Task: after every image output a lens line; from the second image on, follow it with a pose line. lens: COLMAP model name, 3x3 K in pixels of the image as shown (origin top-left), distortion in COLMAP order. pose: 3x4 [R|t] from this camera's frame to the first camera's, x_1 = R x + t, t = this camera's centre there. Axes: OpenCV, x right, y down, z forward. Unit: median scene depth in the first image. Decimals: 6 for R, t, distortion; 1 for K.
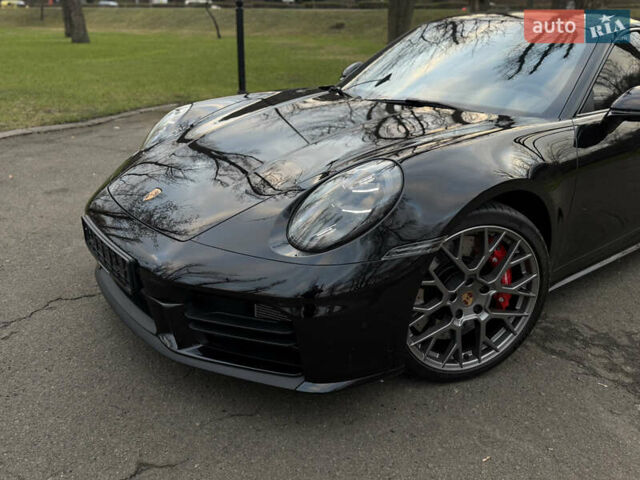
lens RADIAL K [[487.9, 0, 327.8], [0, 487.9, 238.7], [0, 0, 1]] dist [0.004561, -0.006719]
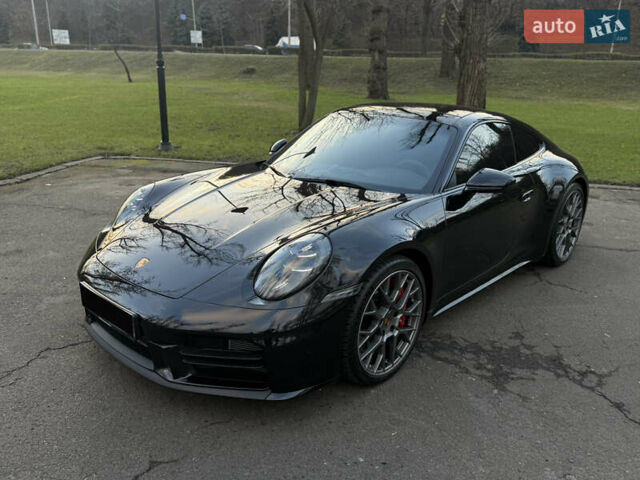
lens RADIAL K [[468.1, 0, 319.7], [0, 468.1, 251.0], [0, 0, 1]] dist [0.039146, -0.050925]
pose [[0.987586, -0.046356, 0.150084, -0.065921], [0.053587, 0.997571, -0.044496, -0.035649], [-0.147657, 0.051986, 0.987671, -0.307606]]
